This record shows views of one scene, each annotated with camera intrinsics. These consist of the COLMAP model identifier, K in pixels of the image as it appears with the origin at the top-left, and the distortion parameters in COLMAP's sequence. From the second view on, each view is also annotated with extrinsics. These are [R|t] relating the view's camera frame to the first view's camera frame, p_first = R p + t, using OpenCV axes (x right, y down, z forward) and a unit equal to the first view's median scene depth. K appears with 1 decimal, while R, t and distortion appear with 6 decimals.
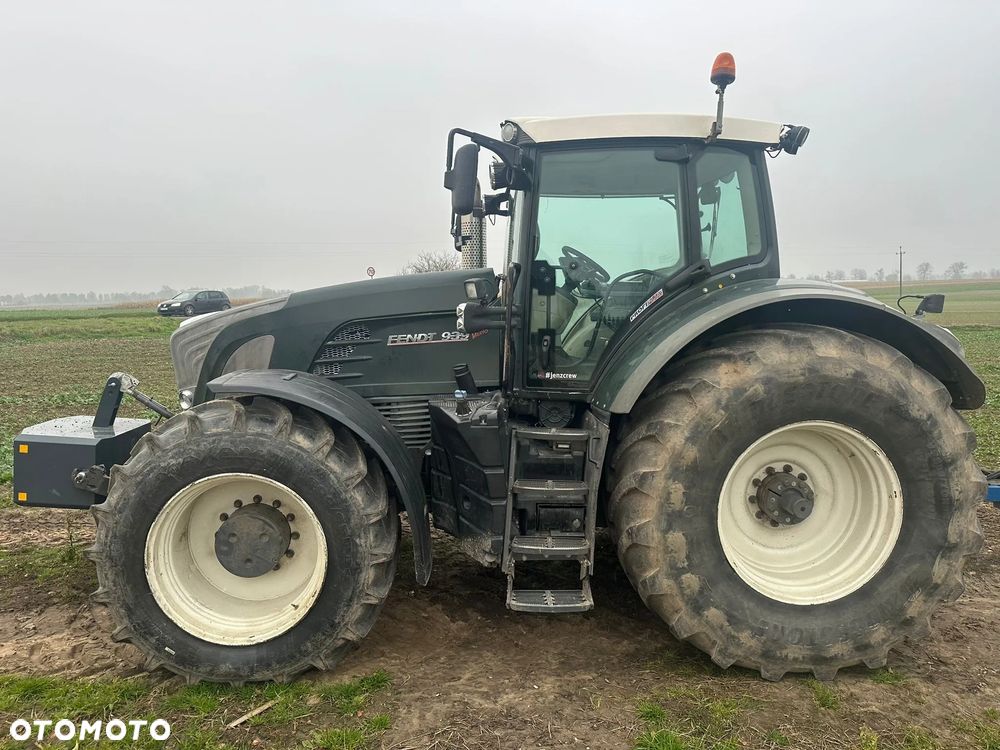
lens RADIAL K [[693.8, 0, 500.0], [0, 693.8, 375.0], [0, 0, 1]] dist [0.128978, -0.205815]
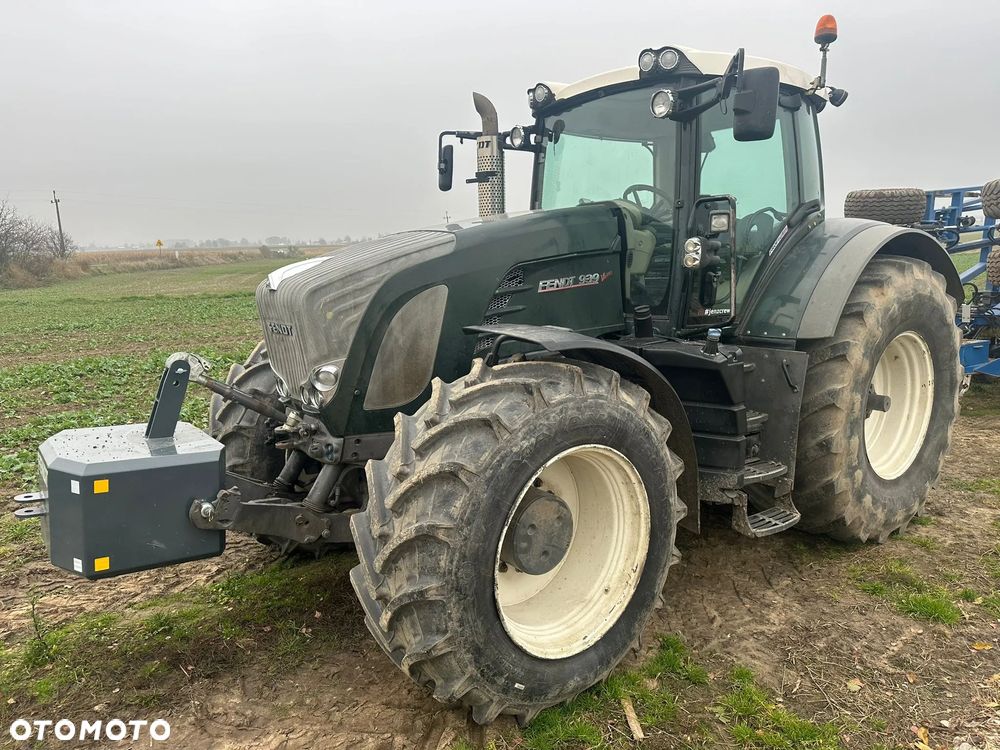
lens RADIAL K [[693.8, 0, 500.0], [0, 693.8, 375.0], [0, 0, 1]] dist [0.128978, -0.205815]
pose [[0.825670, -0.109991, 0.553327, -0.832073], [0.079775, 0.993718, 0.078493, -0.013649], [-0.558485, -0.020667, 0.829257, 0.354158]]
